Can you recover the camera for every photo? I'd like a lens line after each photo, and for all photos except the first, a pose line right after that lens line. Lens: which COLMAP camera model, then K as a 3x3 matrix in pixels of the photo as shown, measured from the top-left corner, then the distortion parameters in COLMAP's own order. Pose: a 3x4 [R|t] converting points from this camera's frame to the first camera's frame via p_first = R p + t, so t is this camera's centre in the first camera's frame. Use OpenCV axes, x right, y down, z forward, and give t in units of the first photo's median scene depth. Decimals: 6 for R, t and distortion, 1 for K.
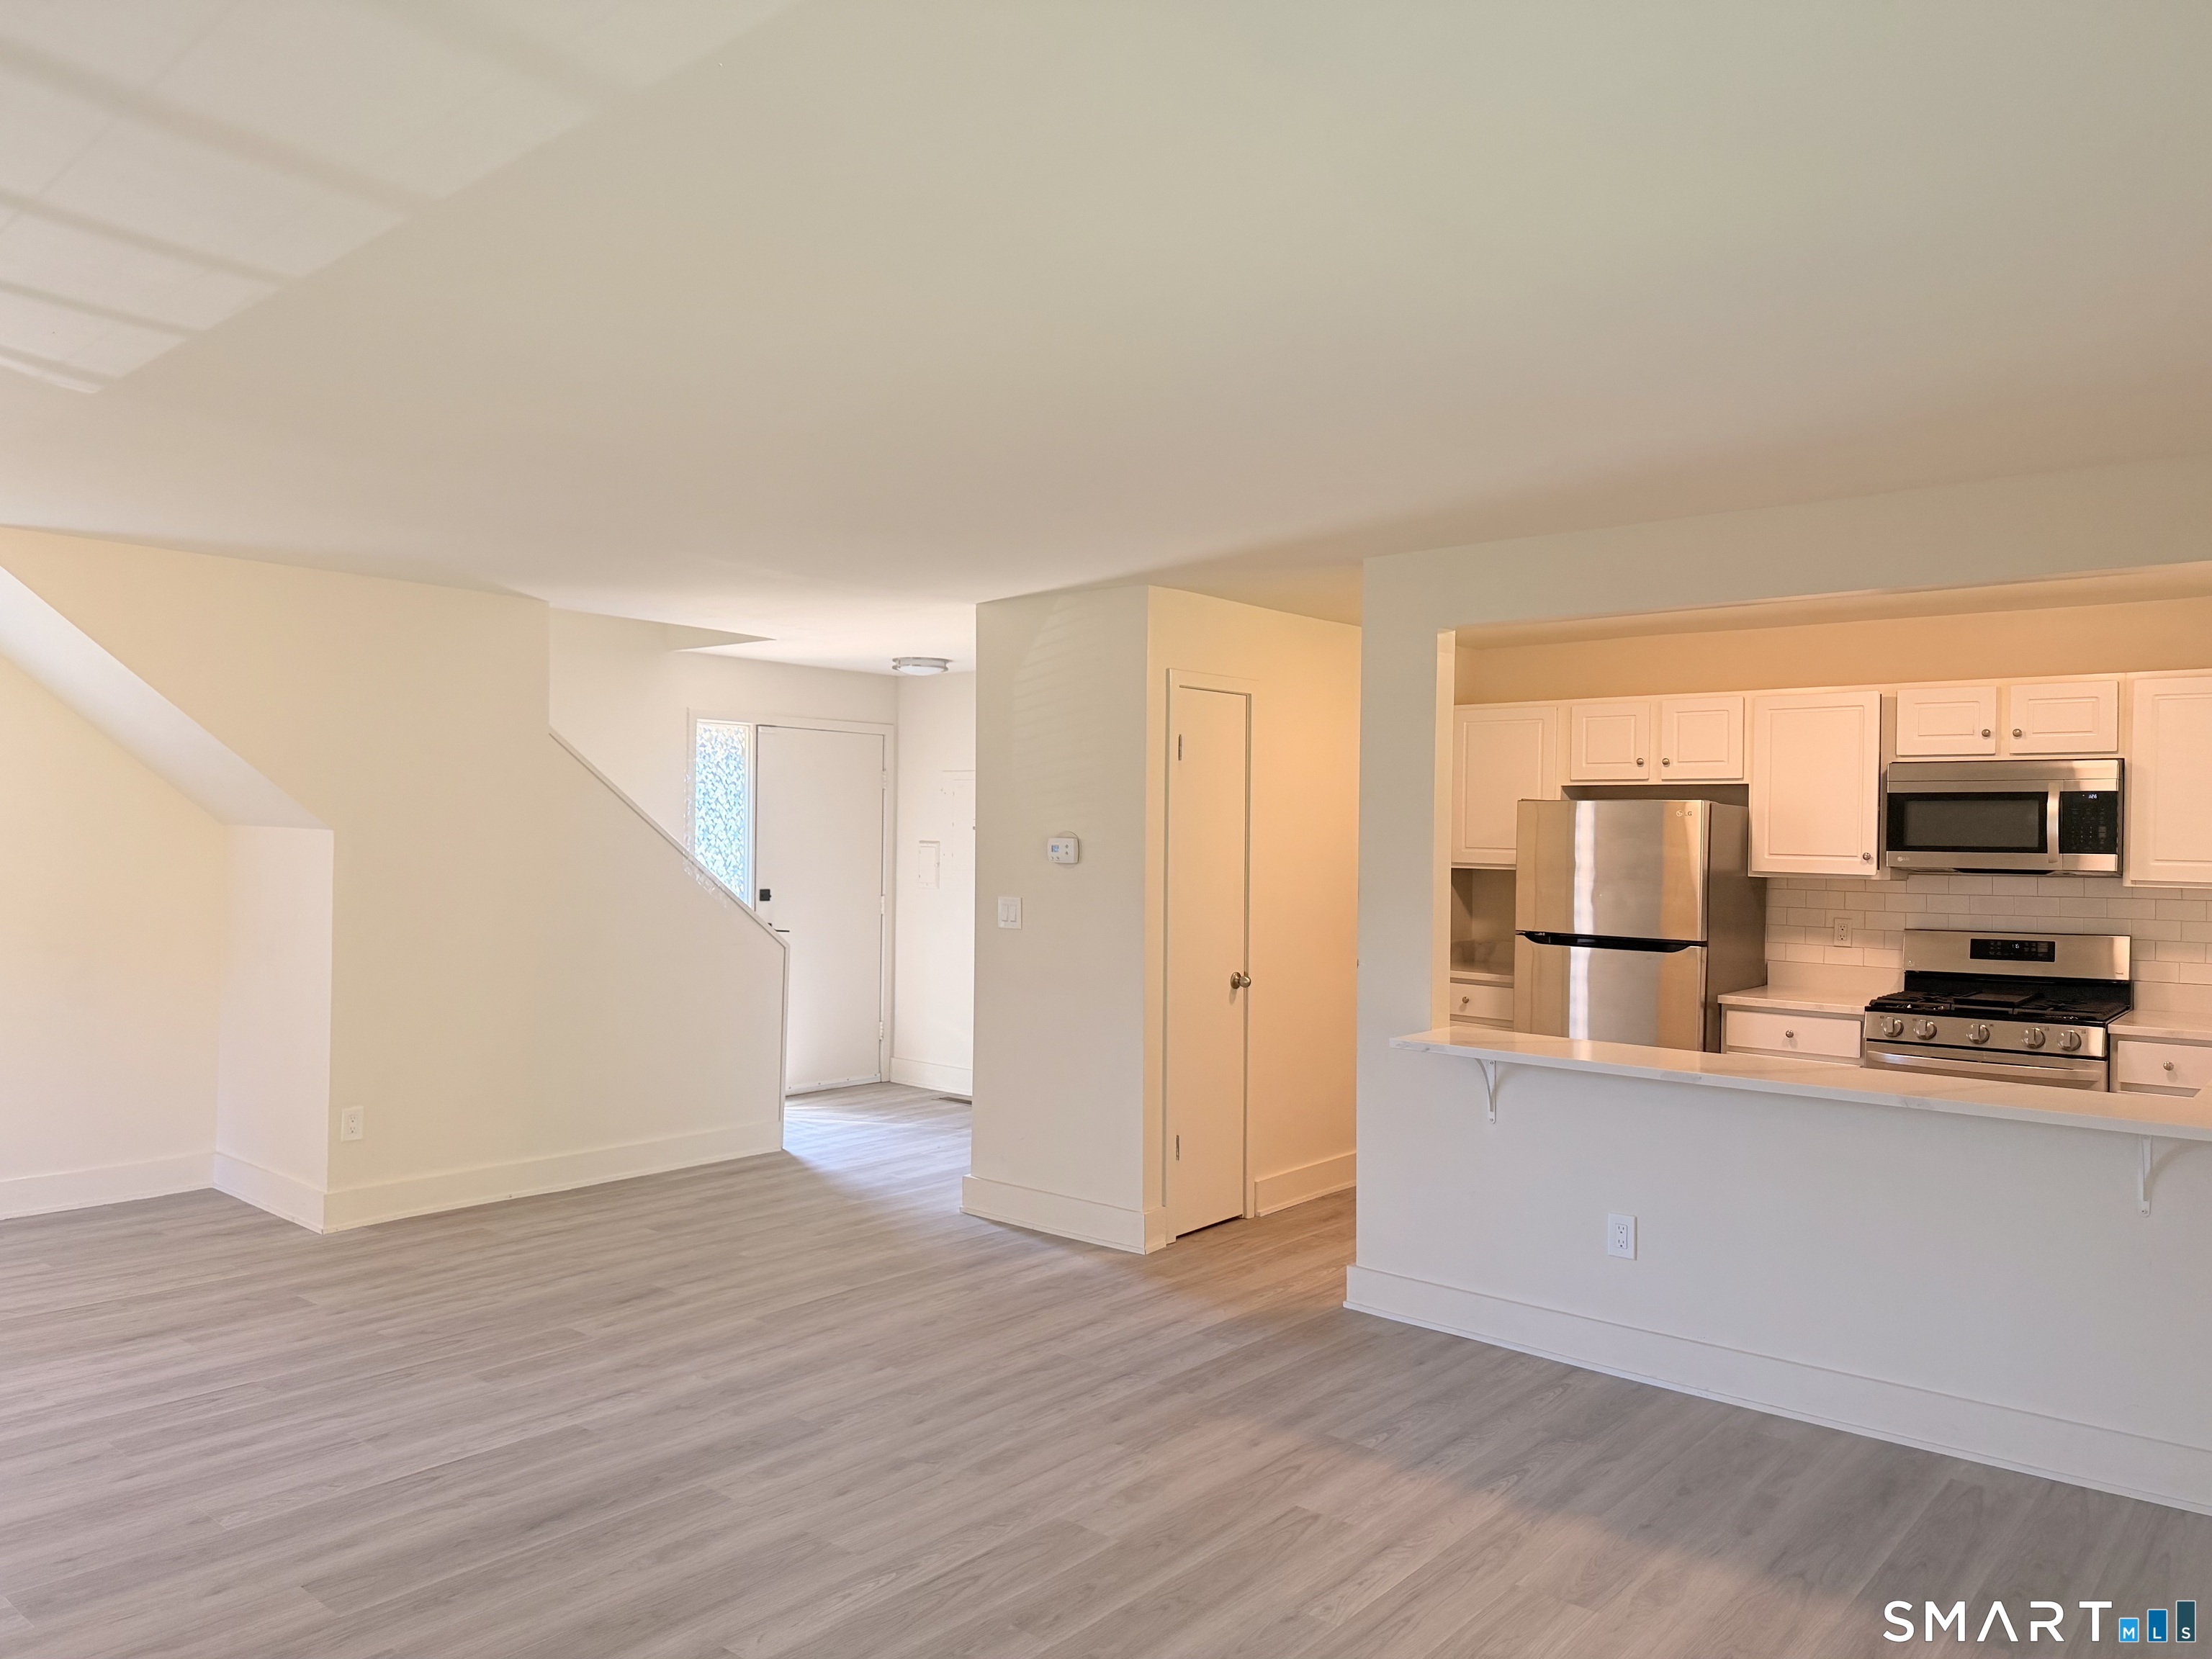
lens RADIAL K [[1537.0, 0, 1106.0], [0, 1537.0, 829.5], [0, 0, 1]] dist [0.002651, -0.000563]
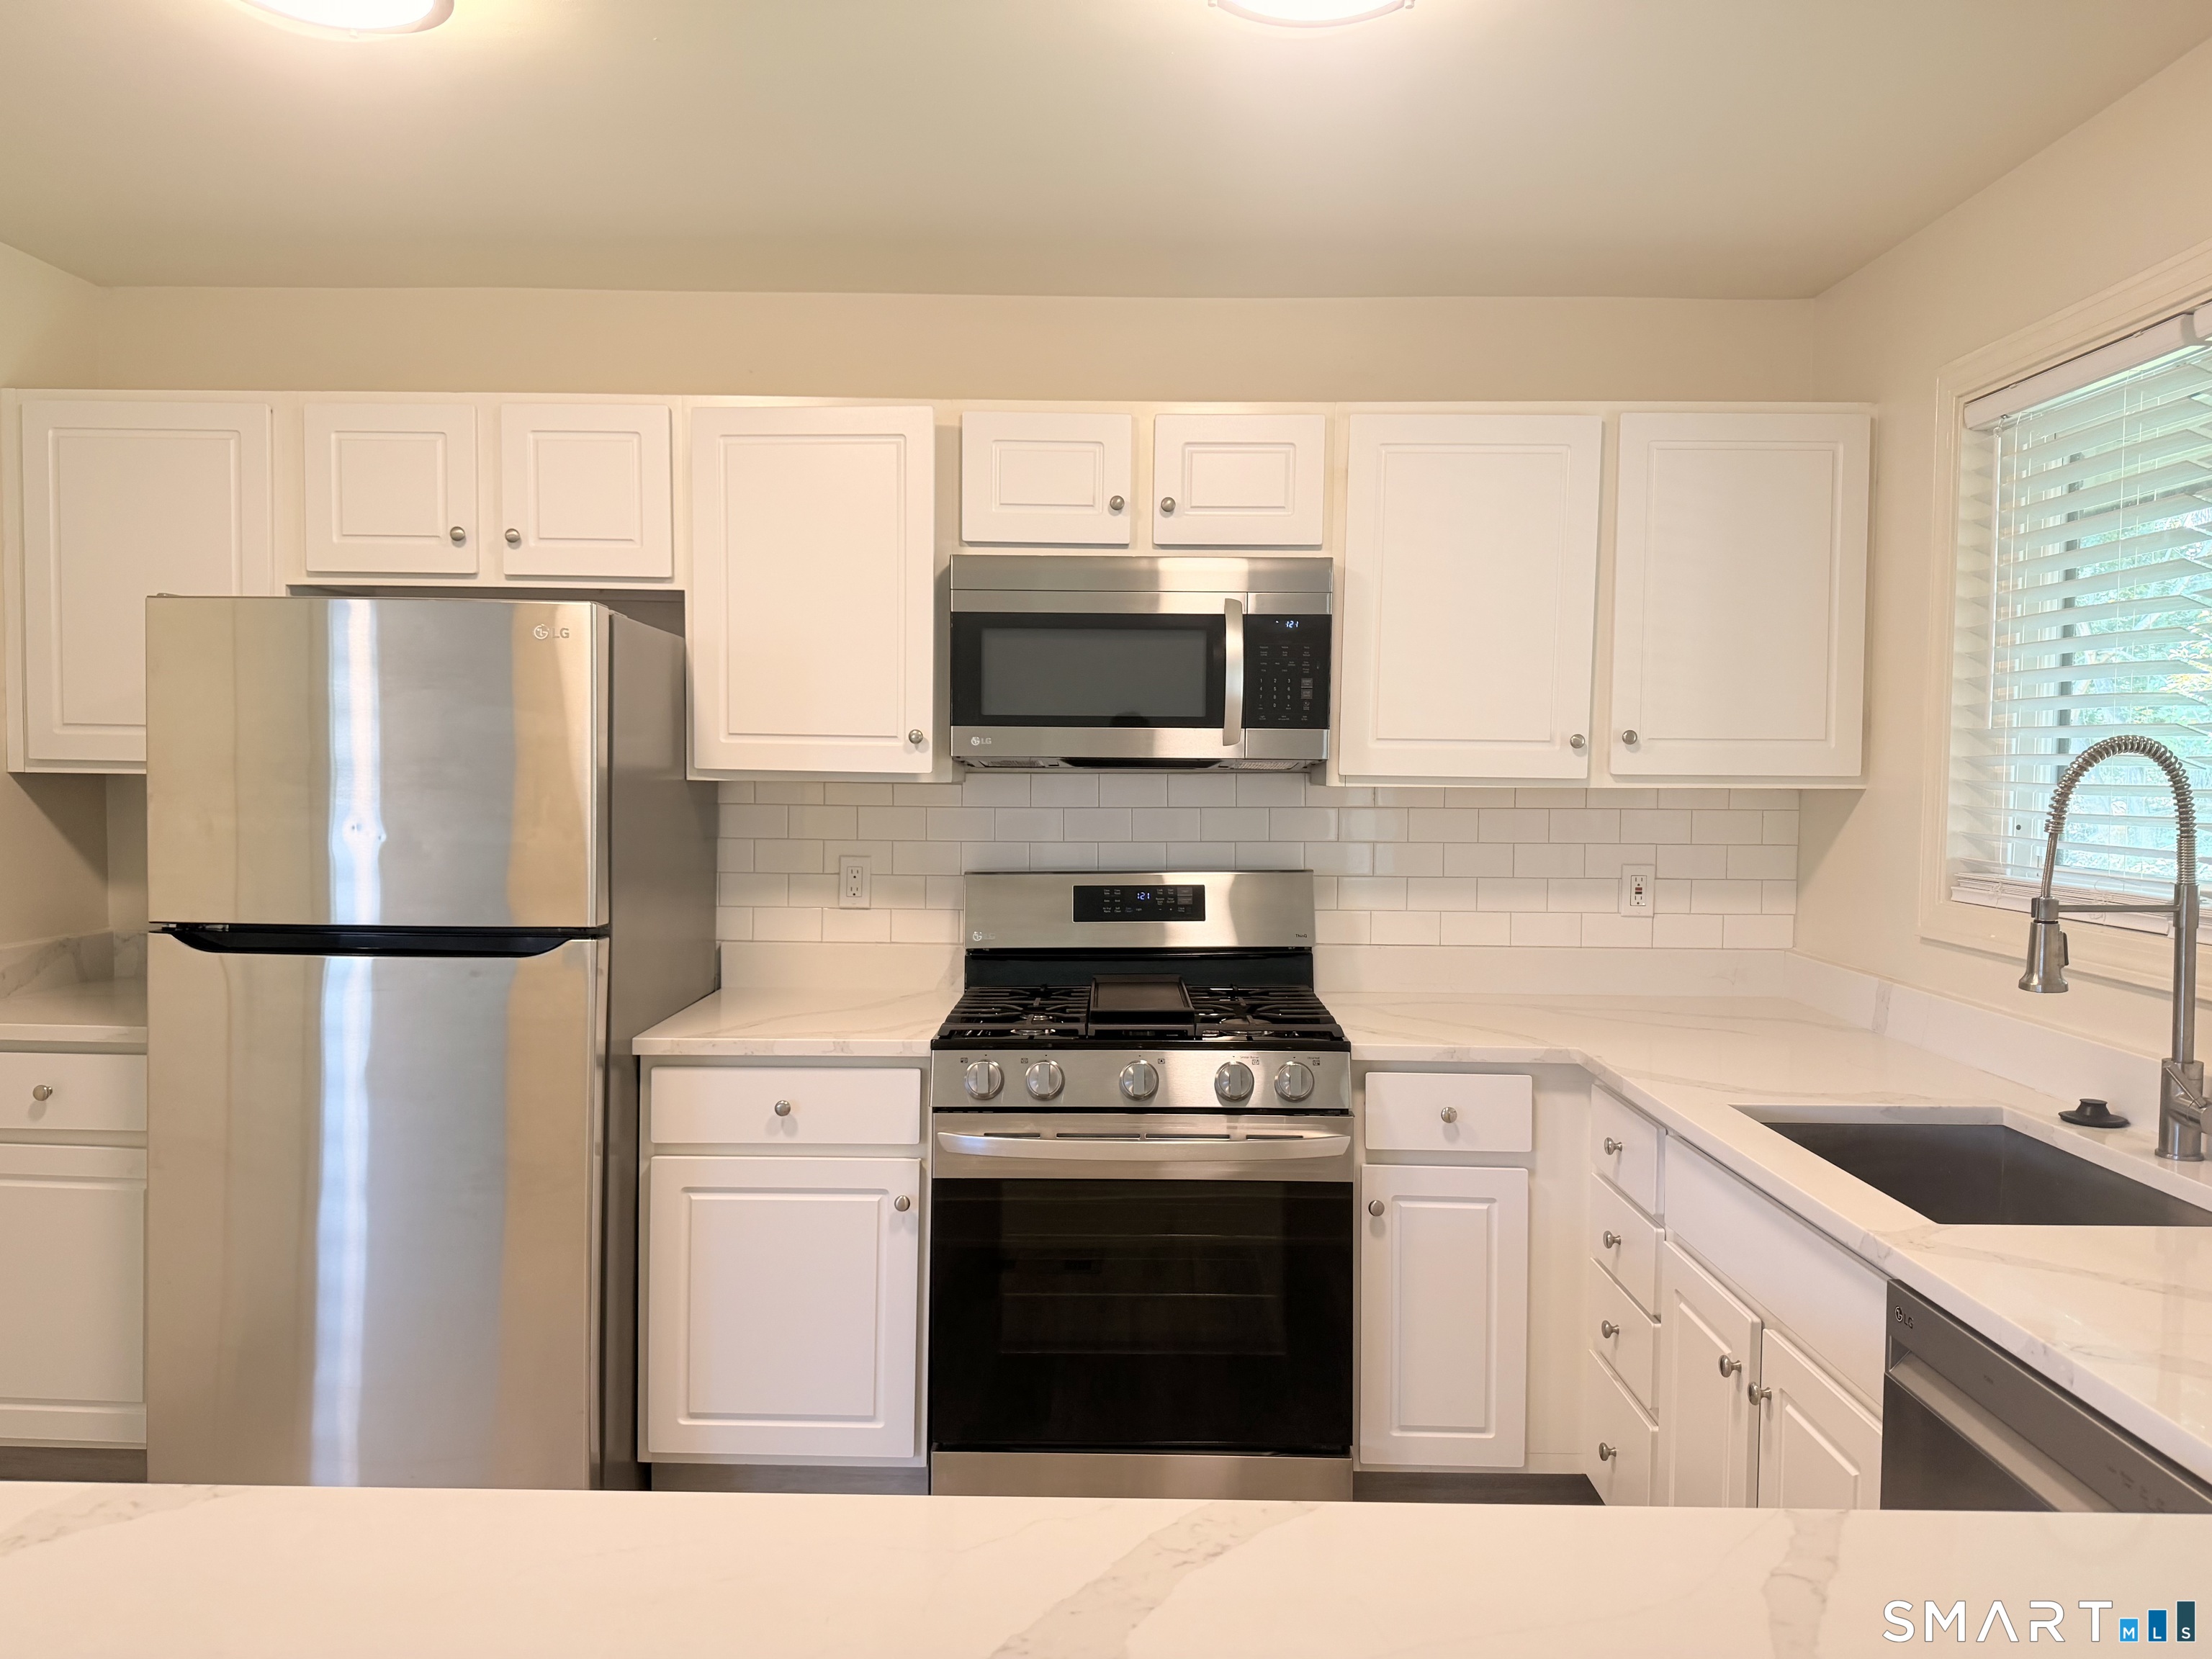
lens RADIAL K [[1508.7, 0, 1103.7], [0, 1508.7, 811.7], [0, 0, 1]] dist [0.053878, -0.002095]
pose [[0.768417, -0.025747, 0.639431, 0.221328], [-0.001450, 0.999118, 0.041973, 0.021254], [-0.639948, -0.033180, 0.767702, 0.573484]]
